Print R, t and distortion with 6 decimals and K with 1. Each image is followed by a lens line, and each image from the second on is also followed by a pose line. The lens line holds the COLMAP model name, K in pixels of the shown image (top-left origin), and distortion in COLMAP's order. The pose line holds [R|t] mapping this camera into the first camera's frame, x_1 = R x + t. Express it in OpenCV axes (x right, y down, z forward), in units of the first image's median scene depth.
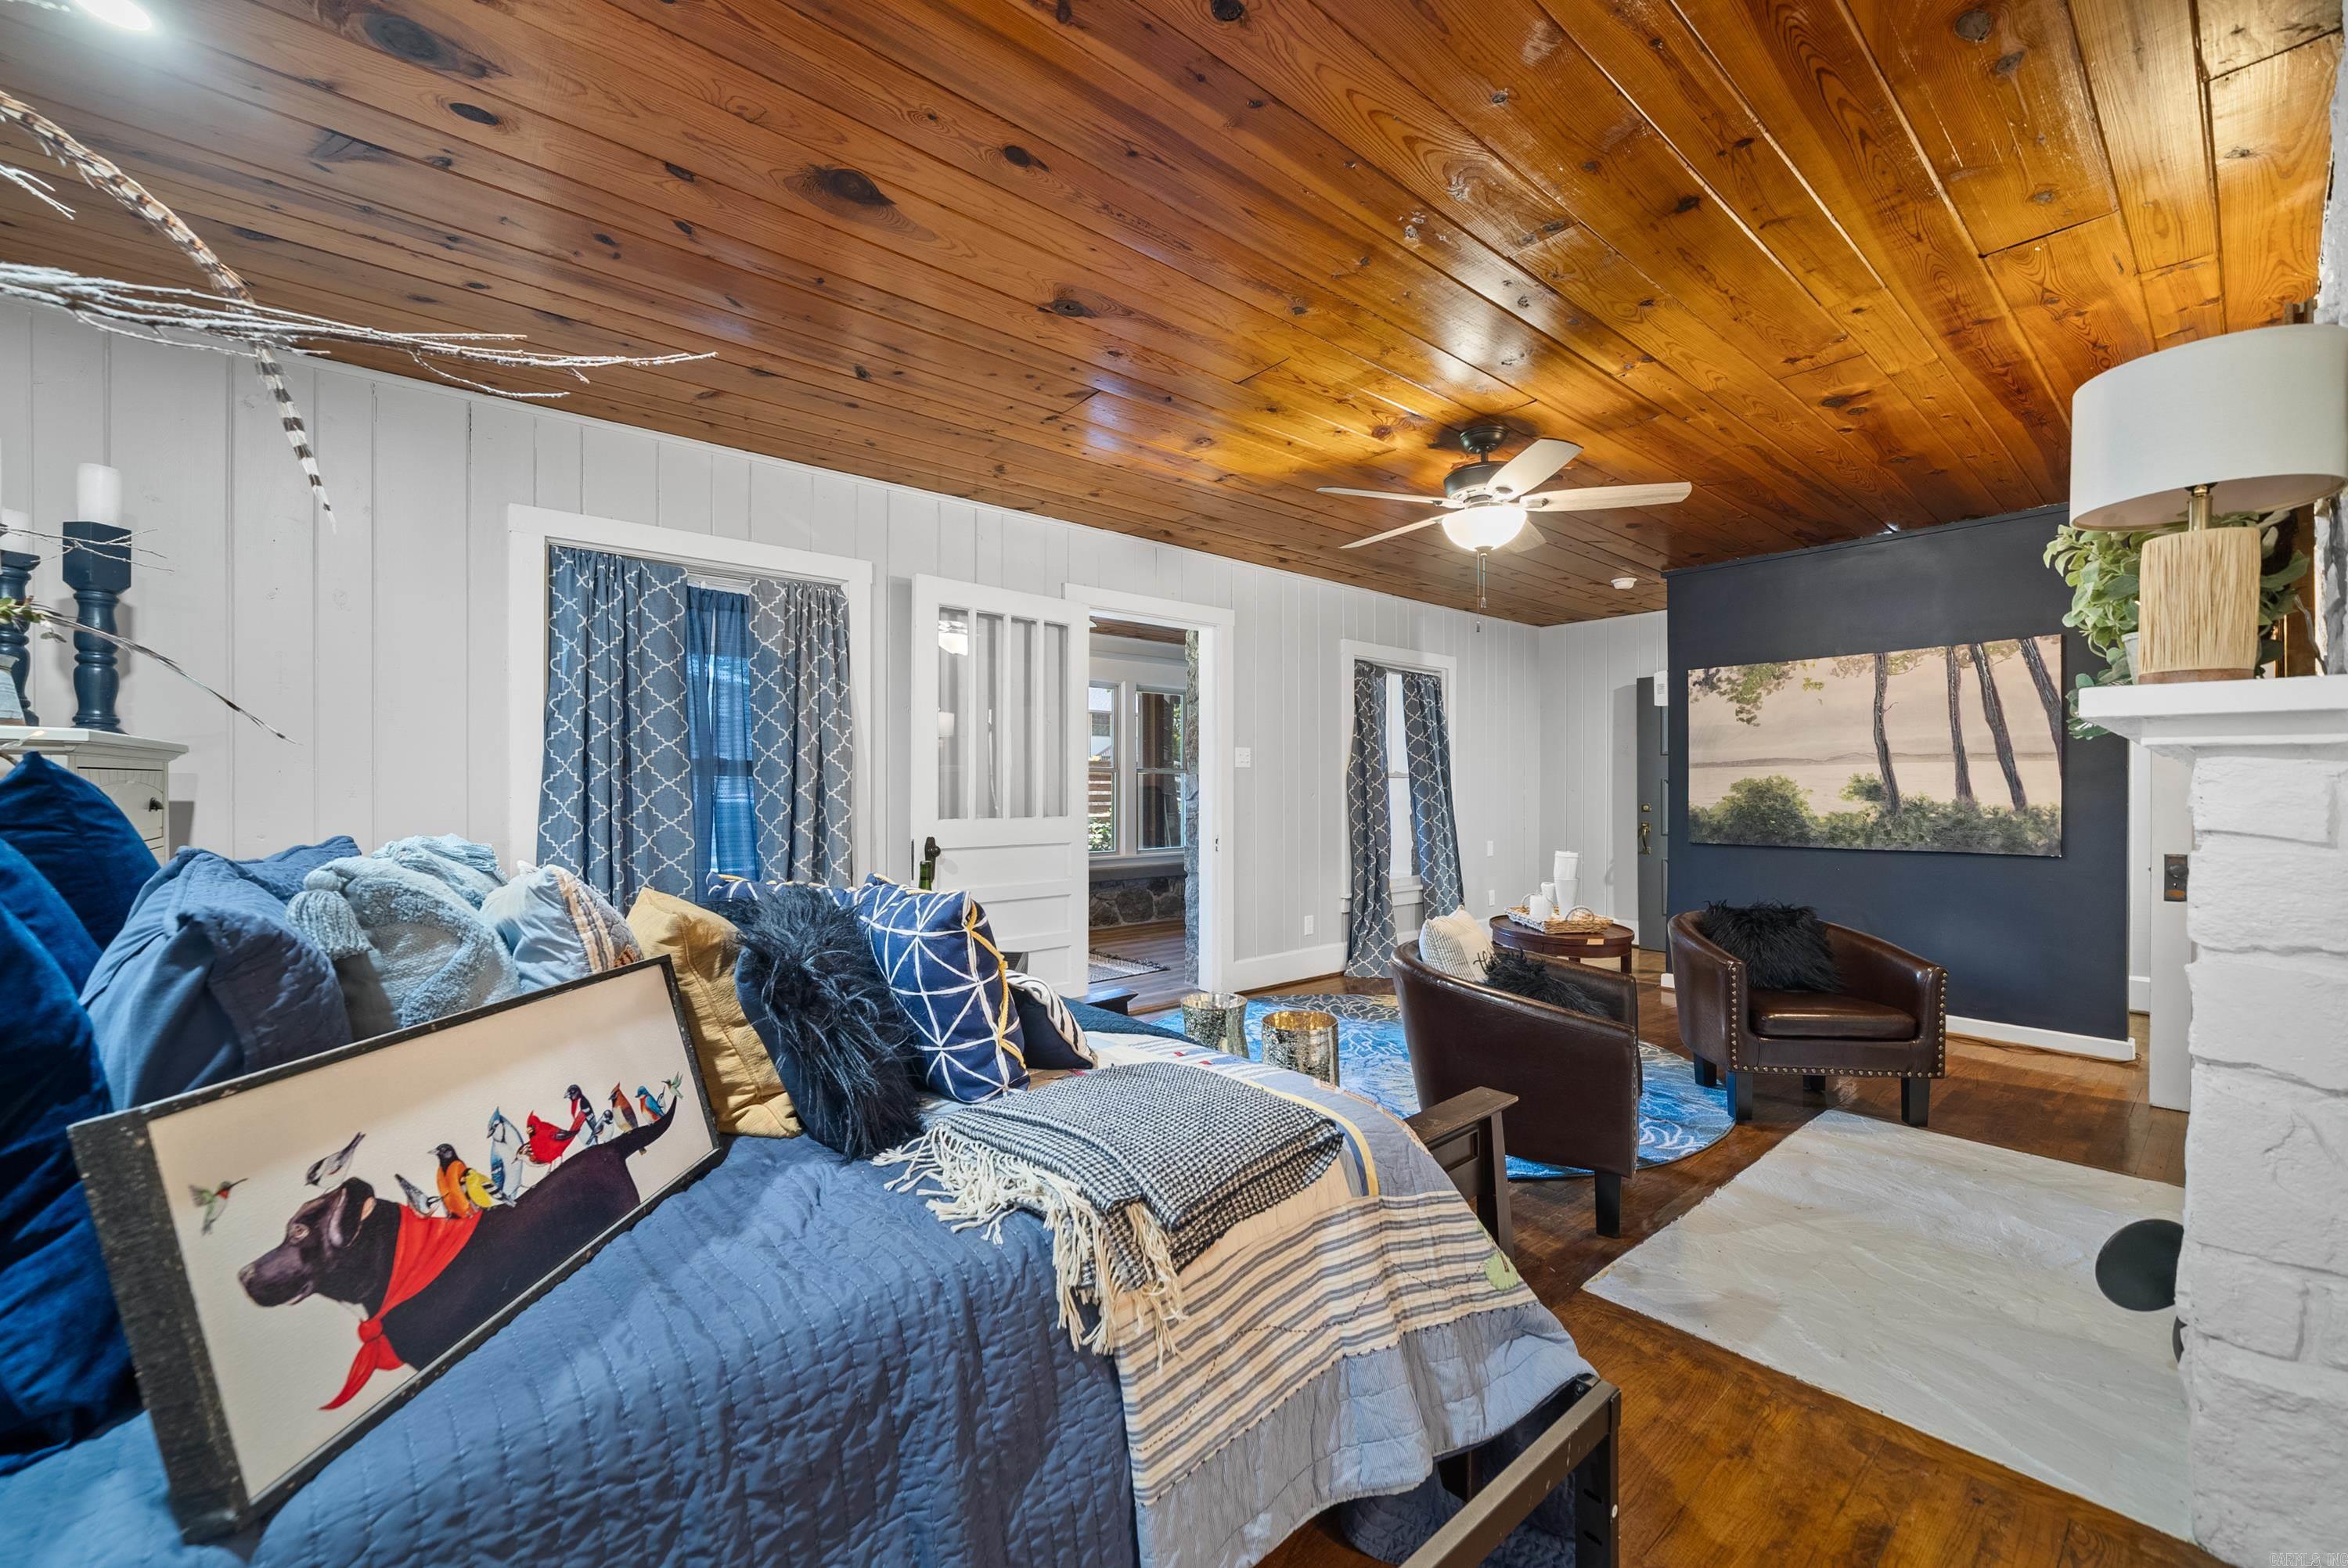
lens RADIAL K [[897.7, 0, 1168.9], [0, 897.7, 793.8], [0, 0, 1]] dist [-0.000861, -0.000032]
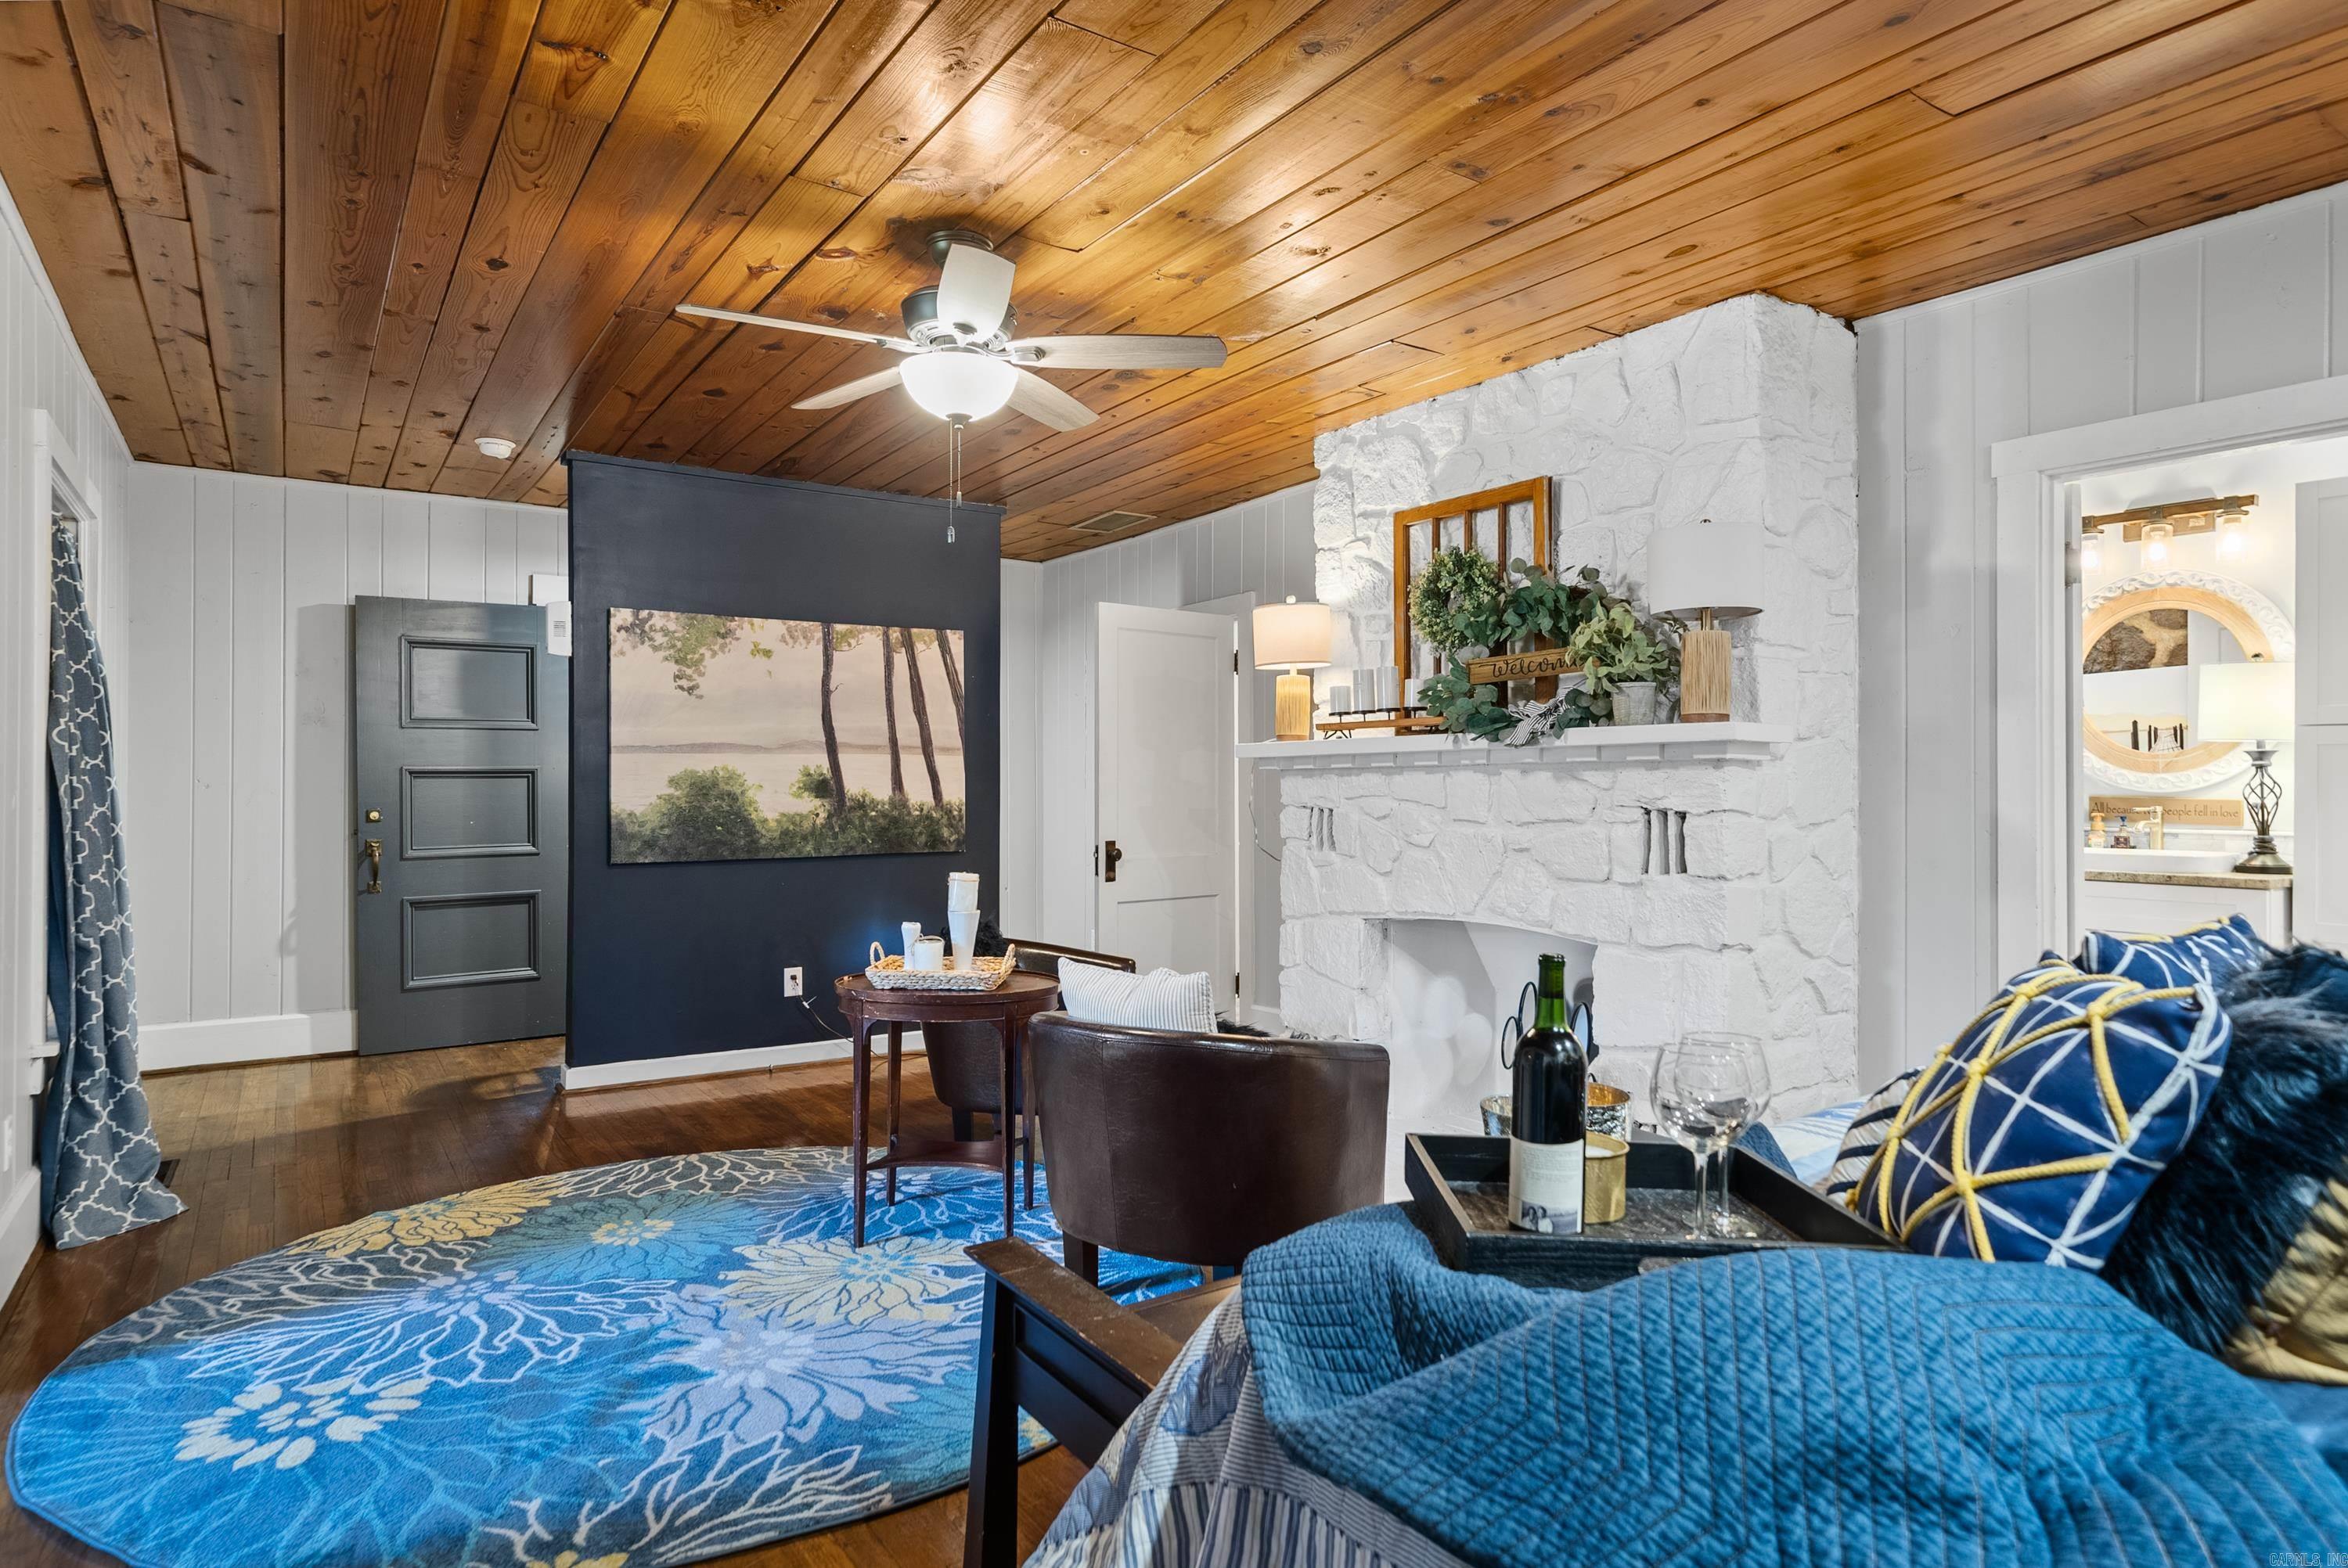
lens RADIAL K [[1364.9, 0, 1178.8], [0, 1364.9, 778.3], [0, 0, 1]] dist [0.009823, 0.002020]
pose [[0.101786, 0.003622, 0.994800, -0.452983], [0.004295, 0.999982, -0.004080, -0.004173], [-0.994797, 0.004688, 0.101769, 0.539431]]
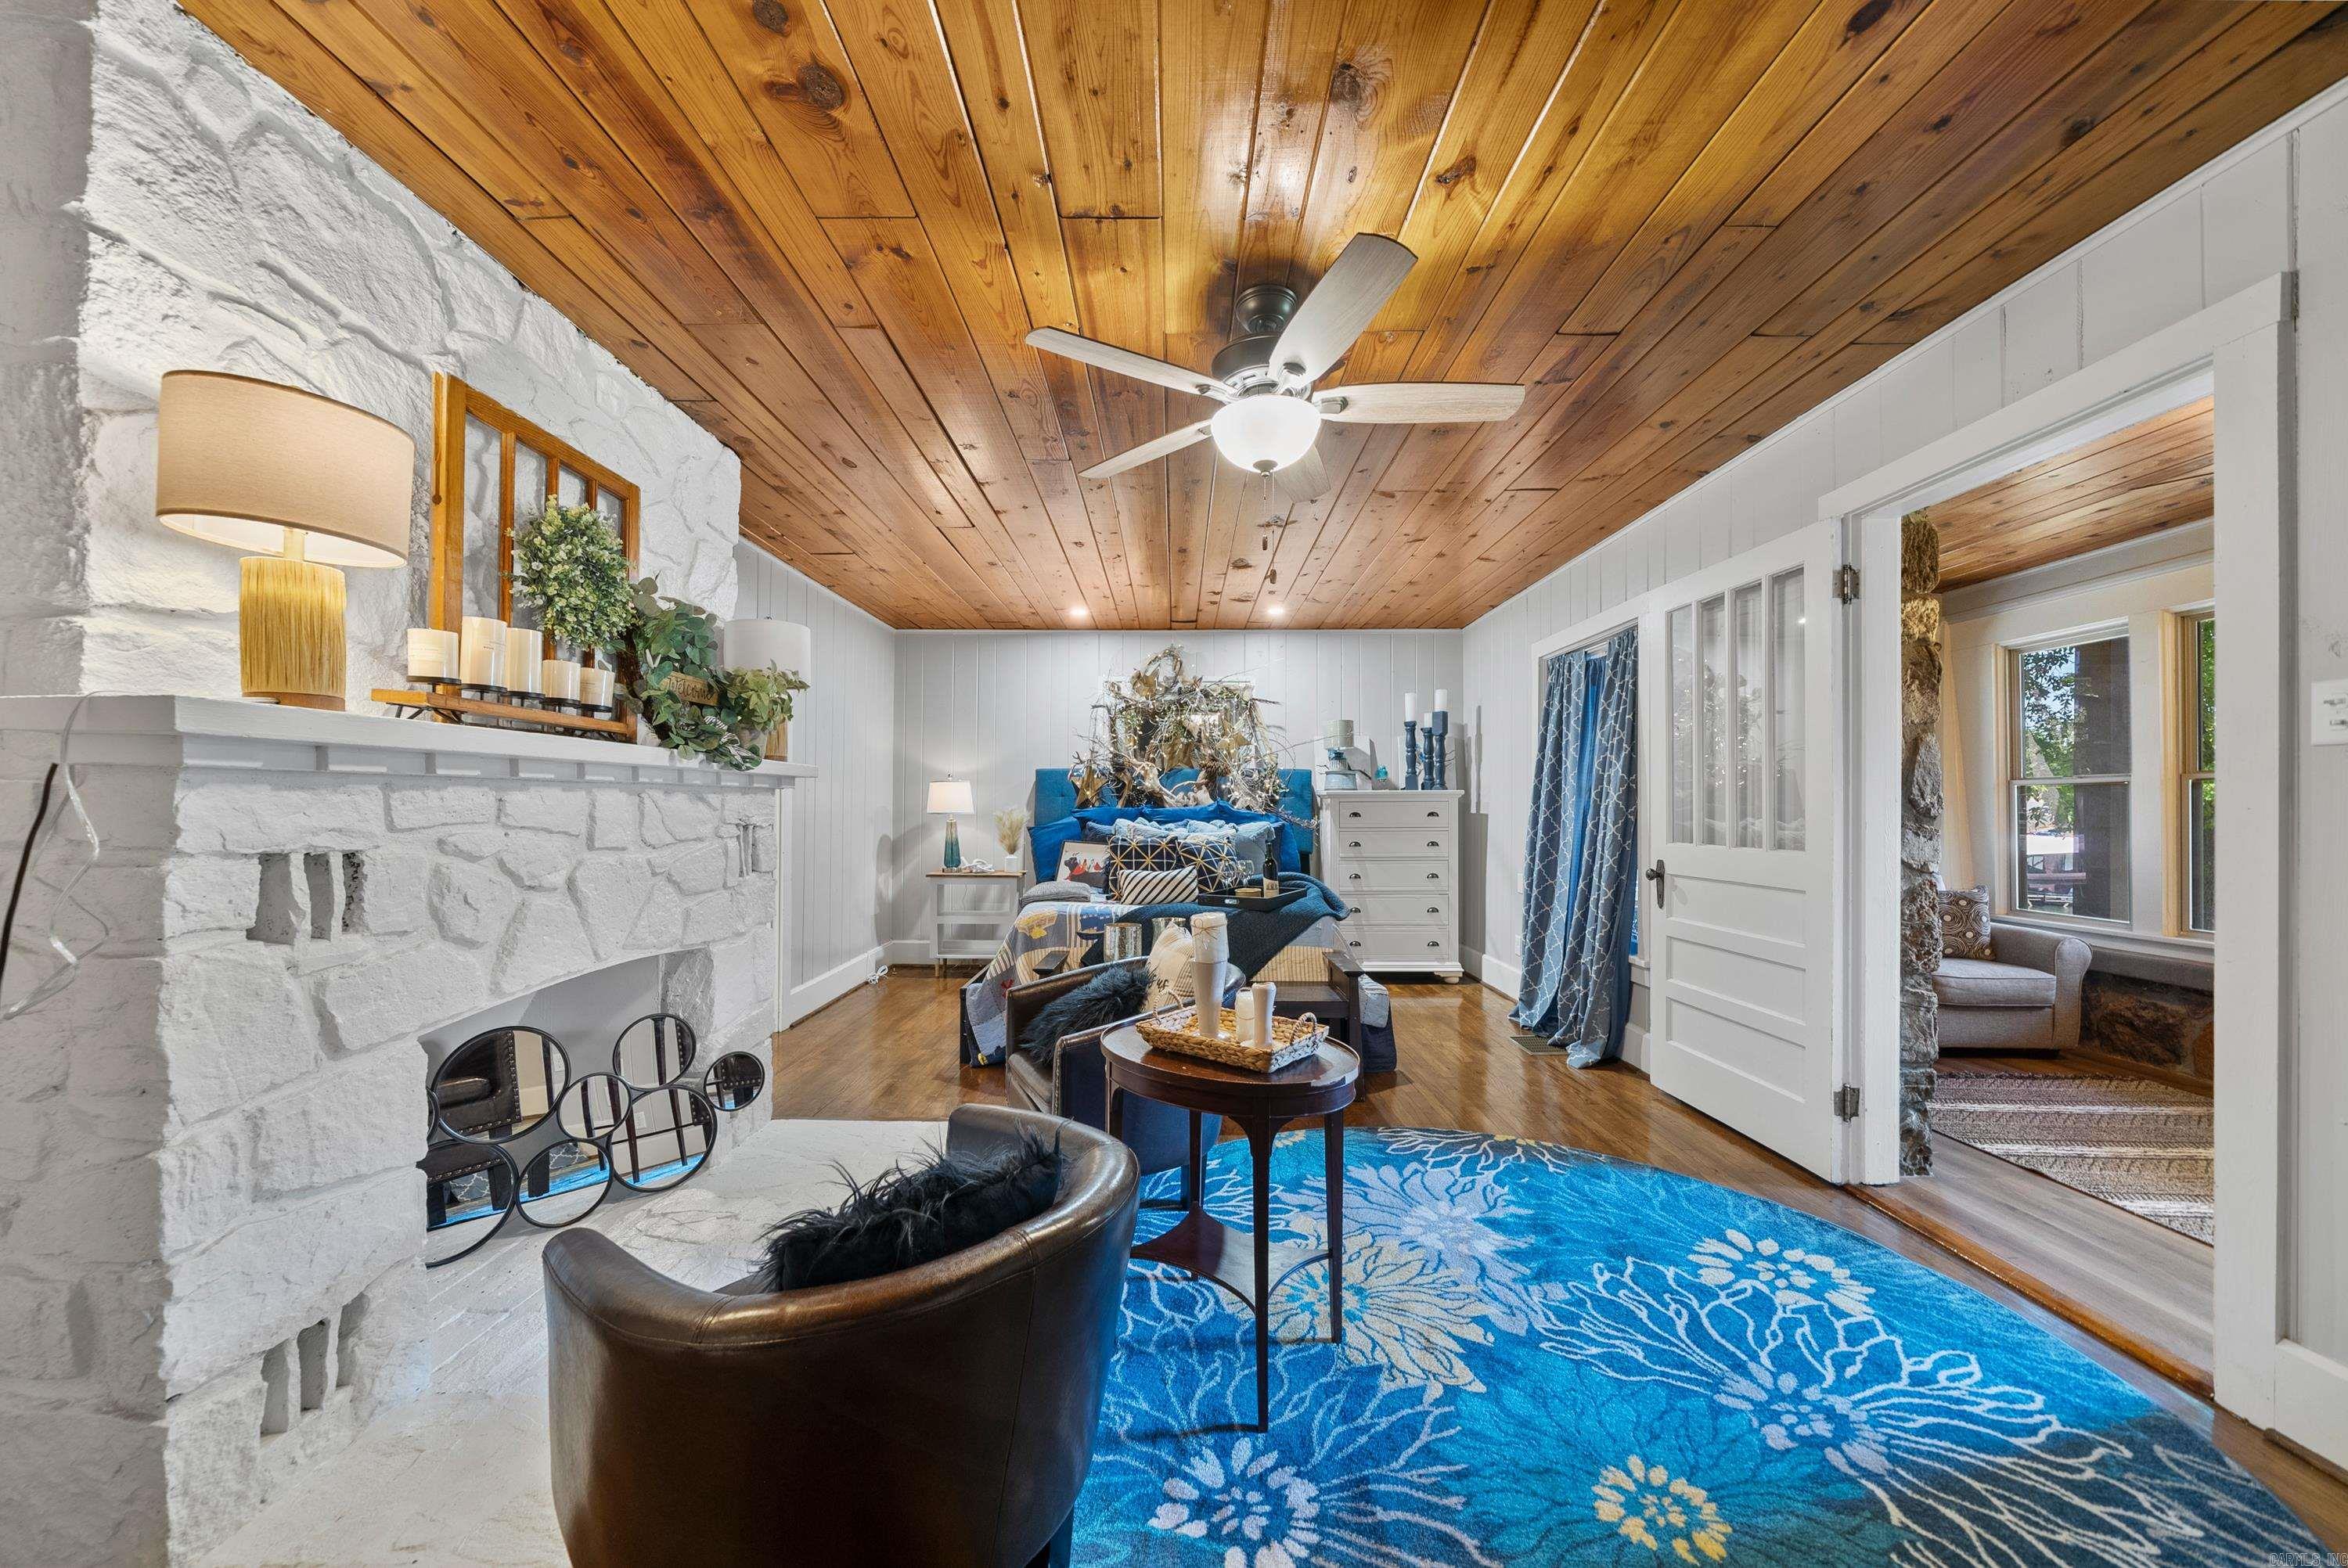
lens RADIAL K [[816.3, 0, 1176.3], [0, 816.3, 793.4], [0, 0, 1]] dist [-0.000514, 0.000135]
pose [[-0.635184, -0.014227, -0.772230, 0.638427], [-0.008091, 0.999898, -0.011767, -0.006640], [0.772318, -0.001226, -0.635234, 0.984010]]
